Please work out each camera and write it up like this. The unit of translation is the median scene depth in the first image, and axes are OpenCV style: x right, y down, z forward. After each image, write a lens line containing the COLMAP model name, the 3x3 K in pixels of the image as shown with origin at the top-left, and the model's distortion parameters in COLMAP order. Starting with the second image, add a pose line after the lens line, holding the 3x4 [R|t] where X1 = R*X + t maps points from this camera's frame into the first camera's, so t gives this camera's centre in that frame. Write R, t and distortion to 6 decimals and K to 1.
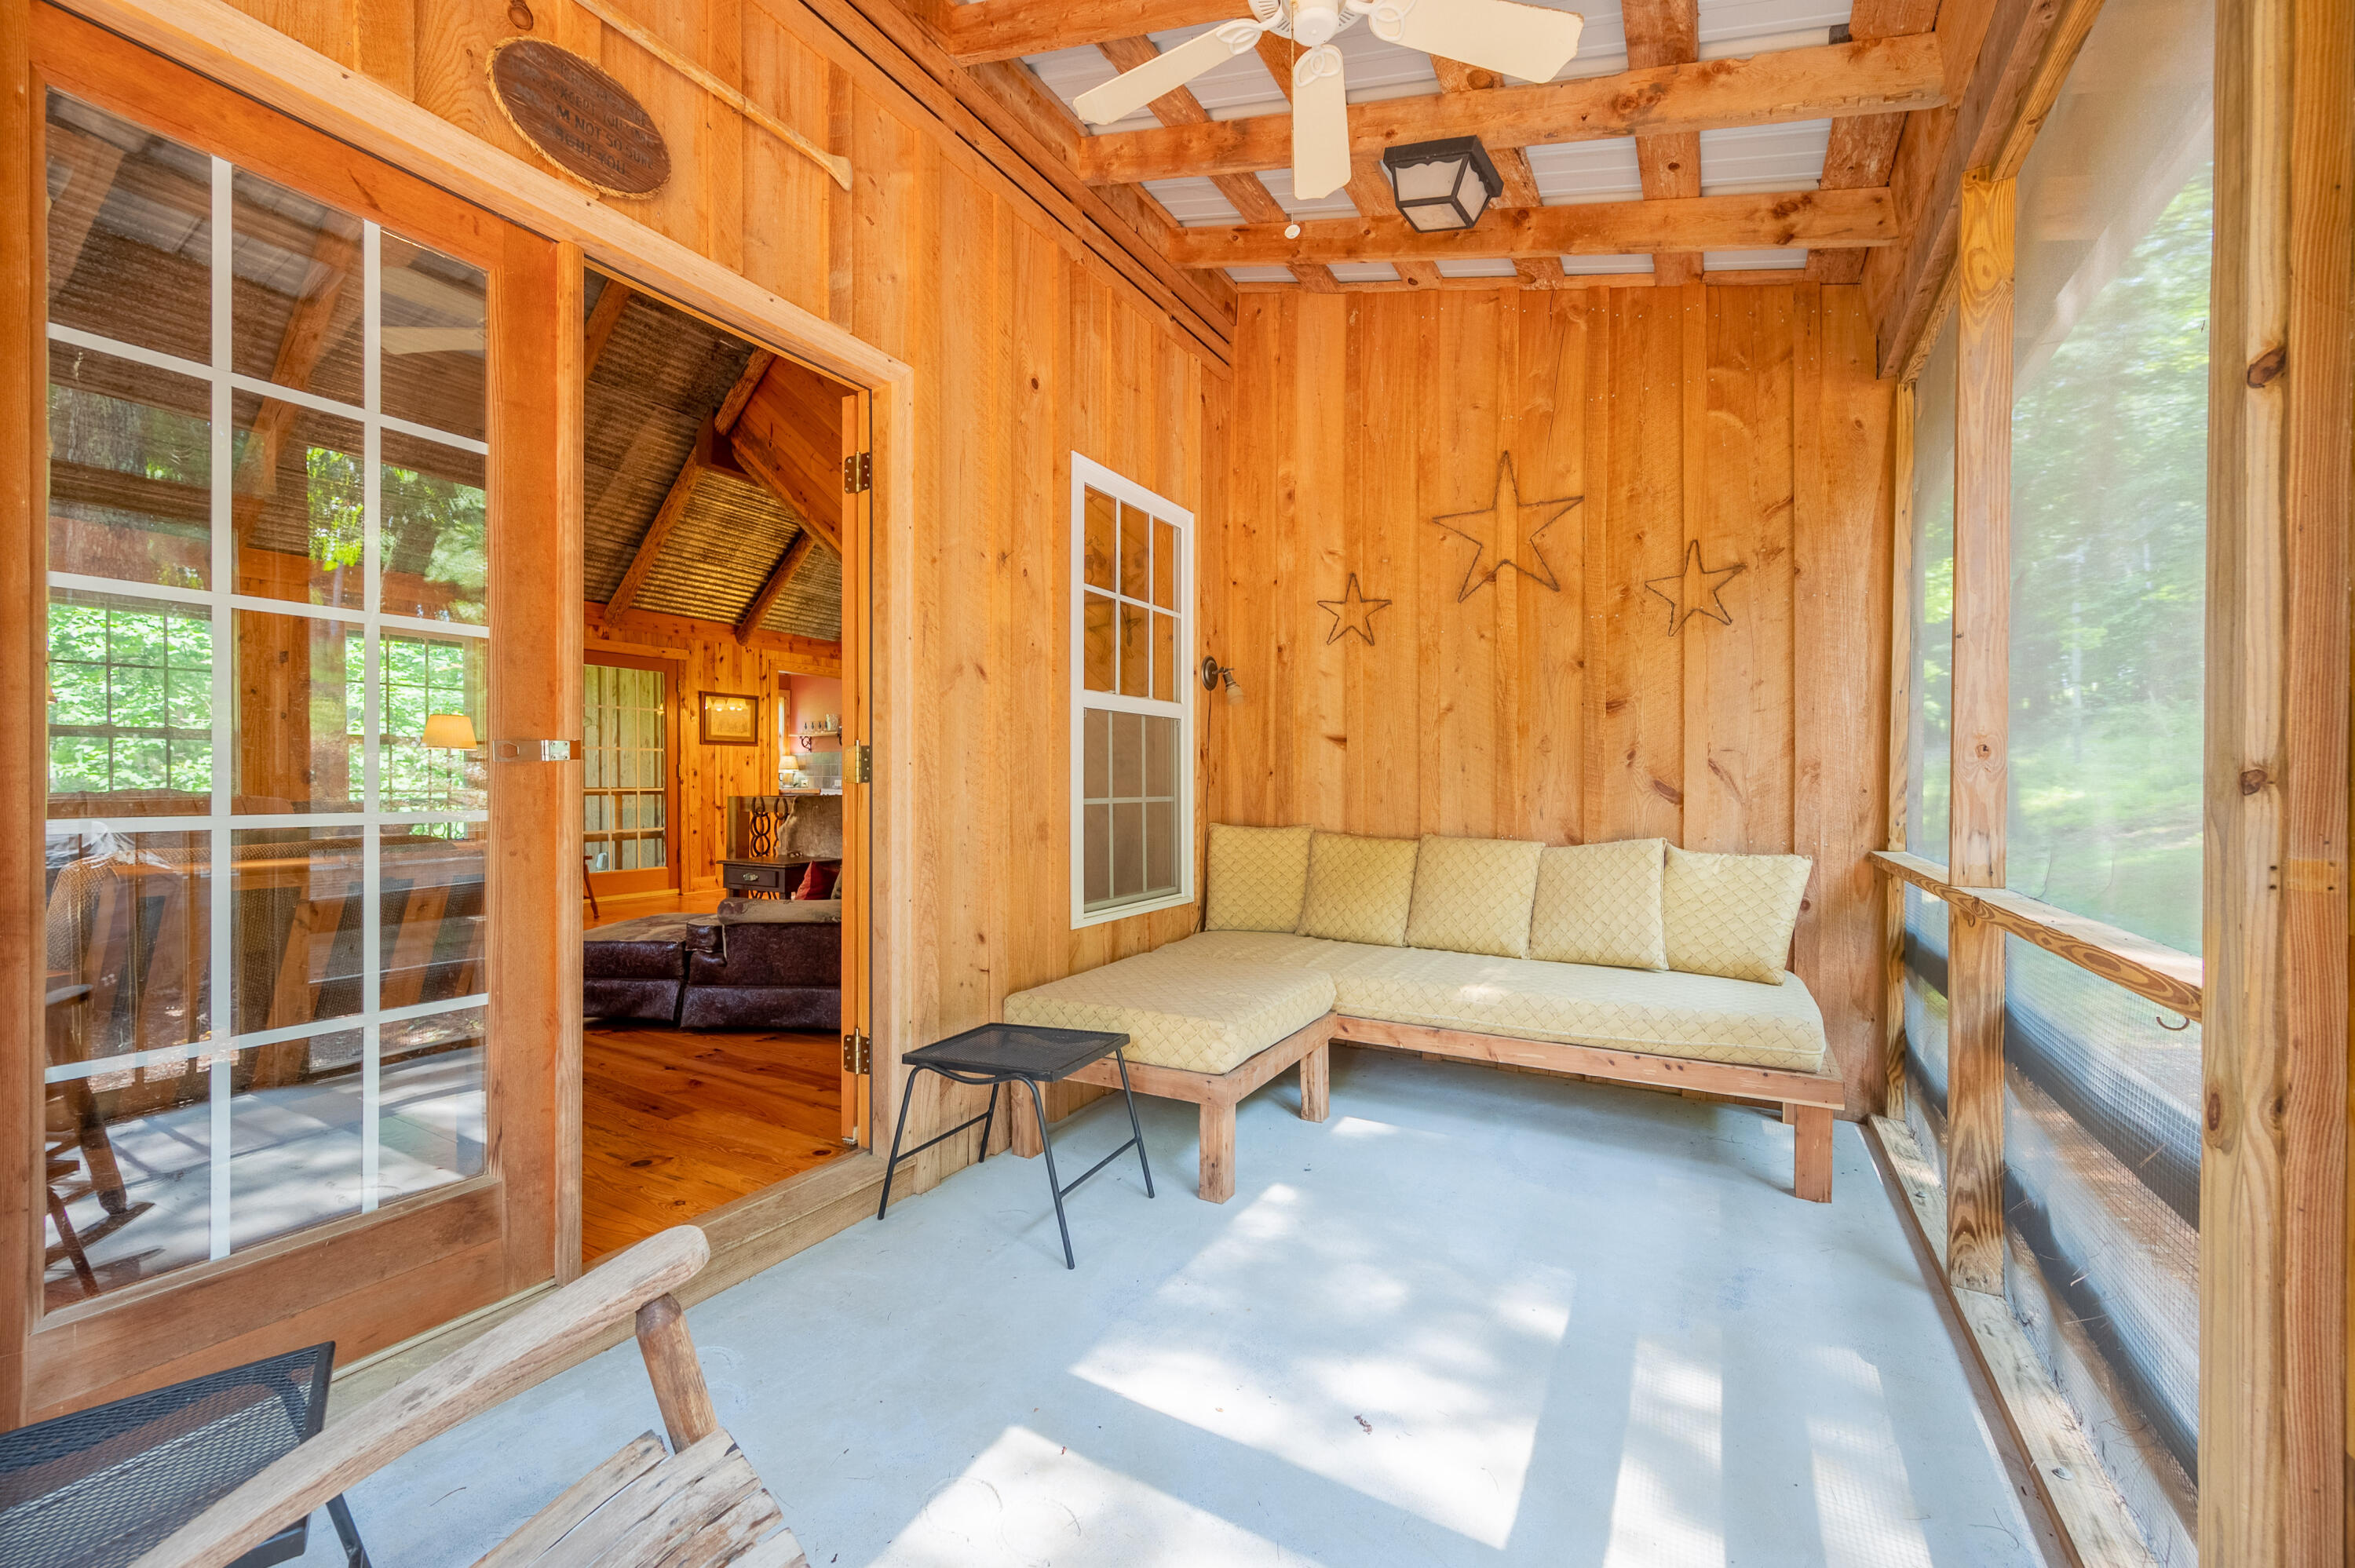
lens RADIAL K [[944.3, 0, 1189.8], [0, 944.3, 786.2], [0, 0, 1]] dist [0.000292, 0.000089]
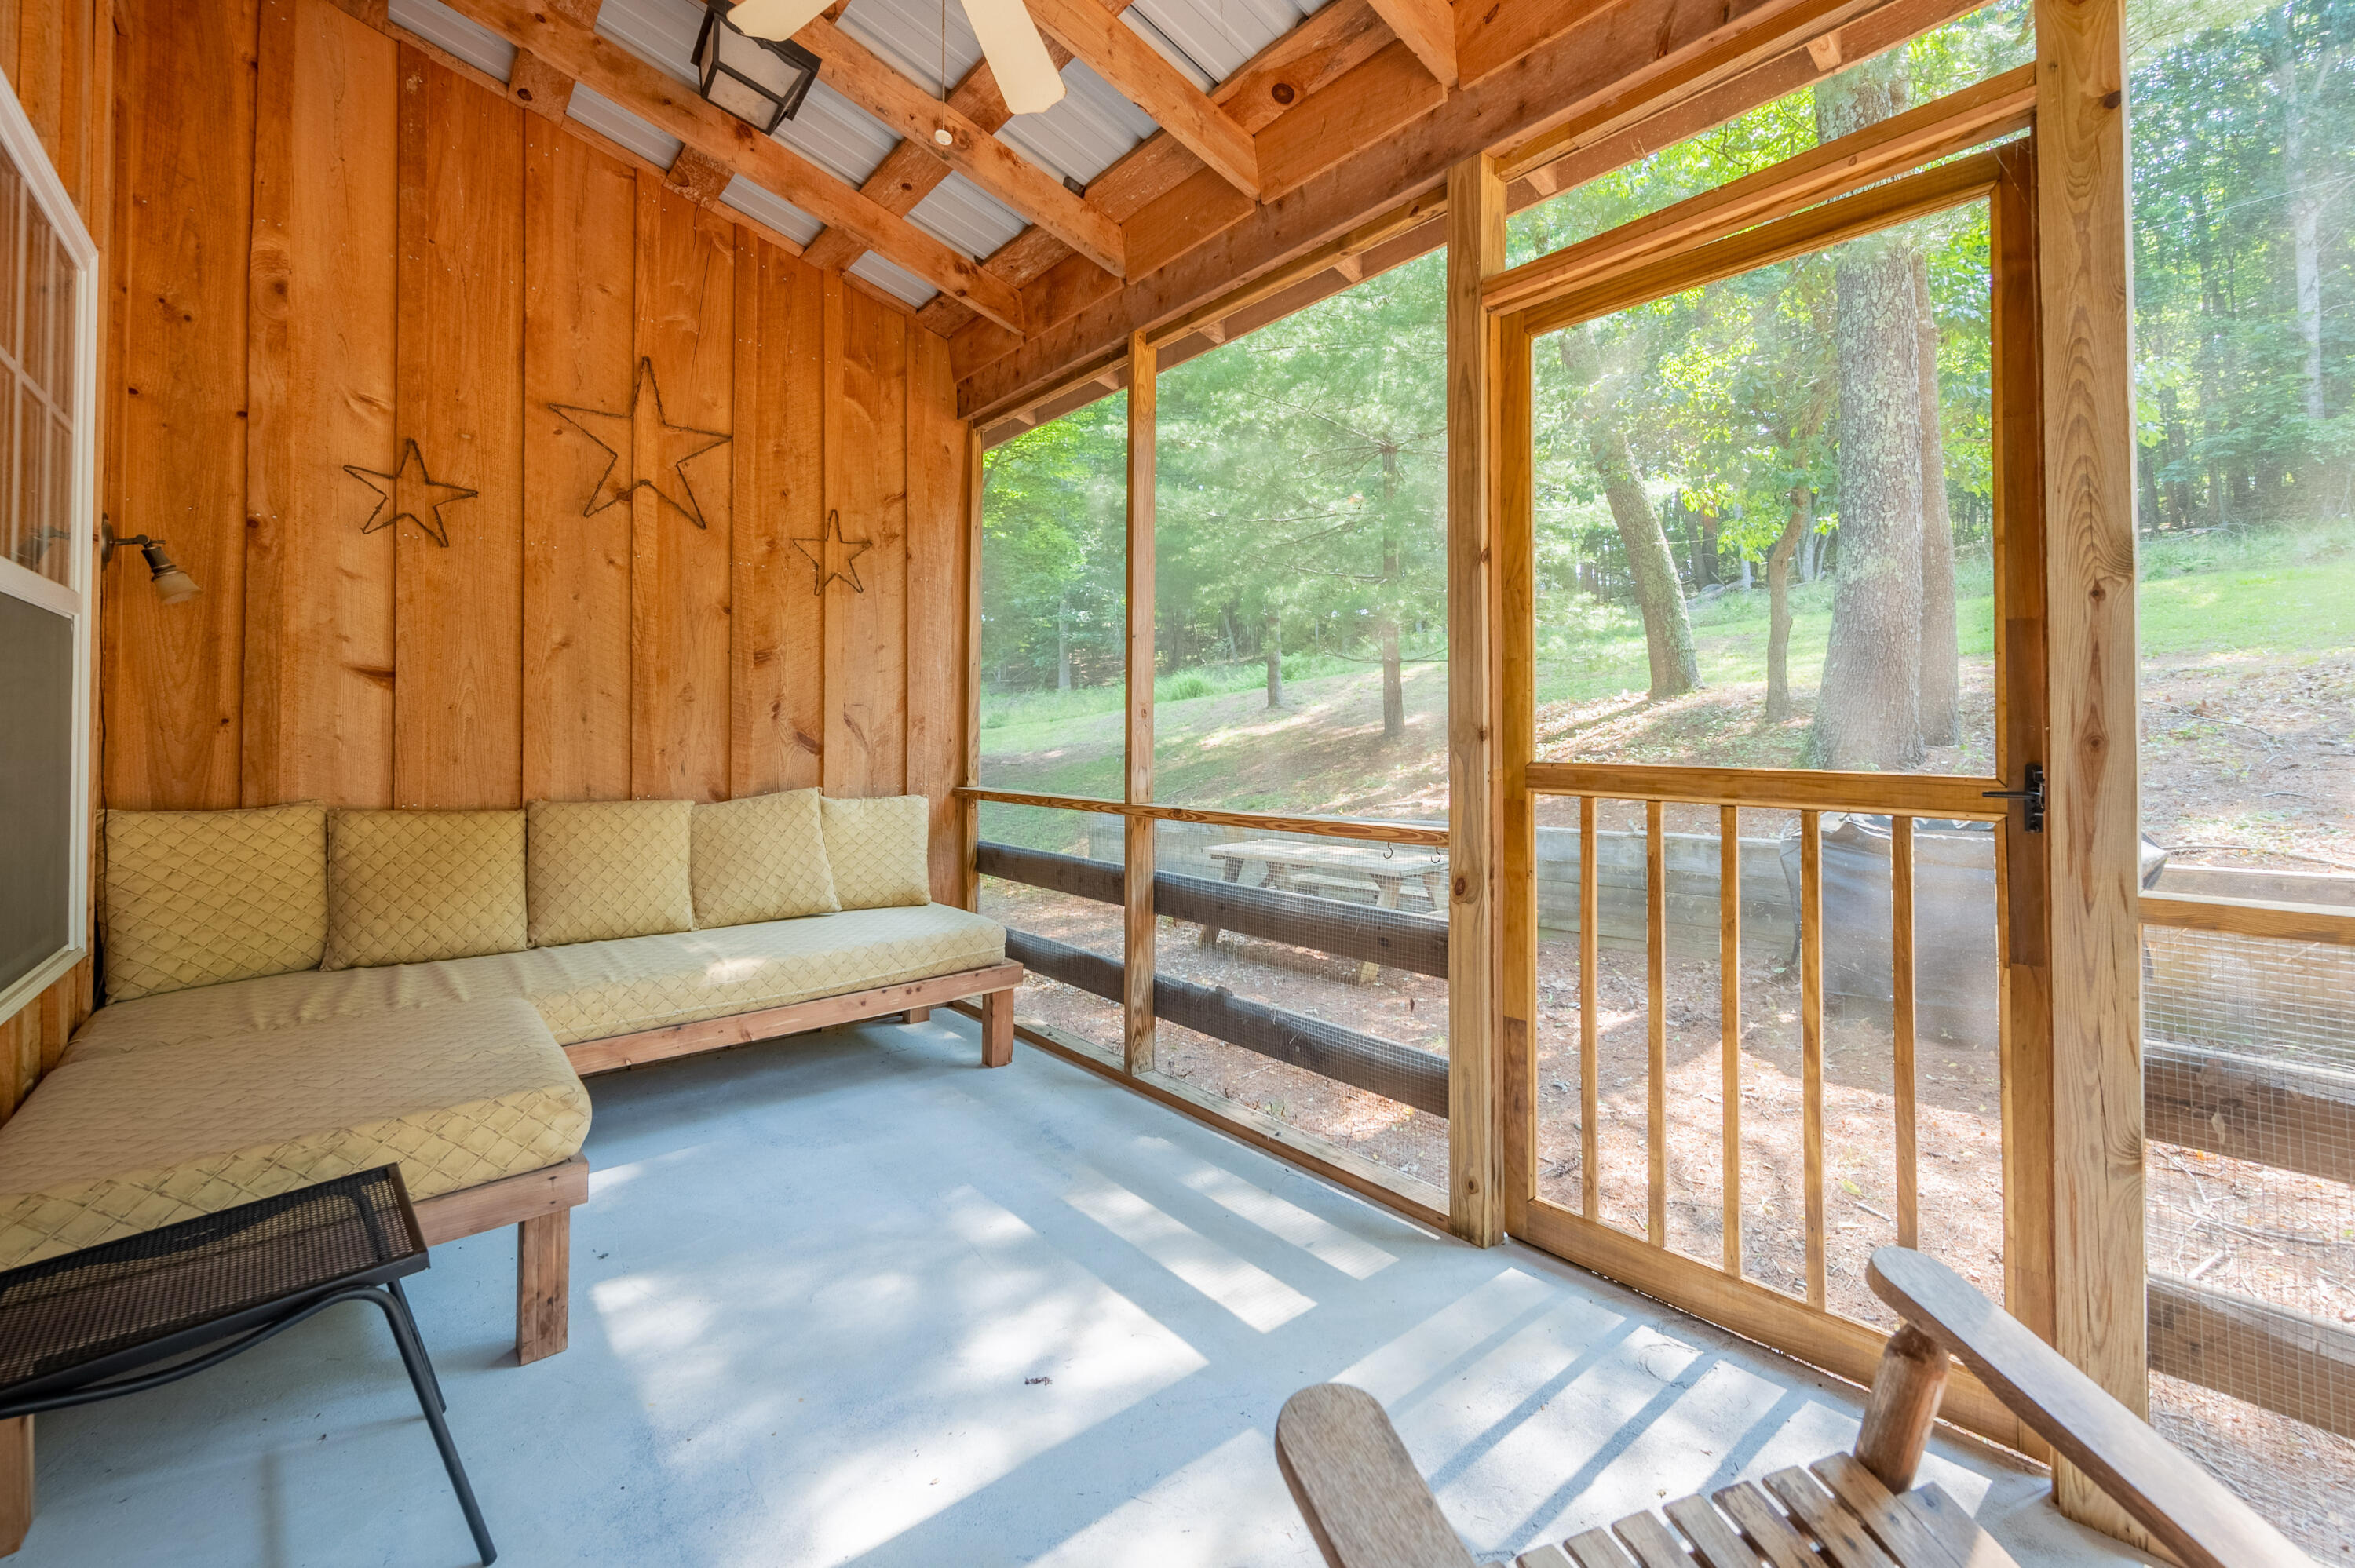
lens RADIAL K [[944.3, 0, 1216.2], [0, 944.3, 715.2], [0, 0, 1]] dist [0.000292, 0.000089]
pose [[0.338415, 0.015884, 0.940863, -0.318663], [0.006129, 0.999799, -0.019083, -0.002230], [-0.940977, 0.012224, 0.338250, 0.217257]]
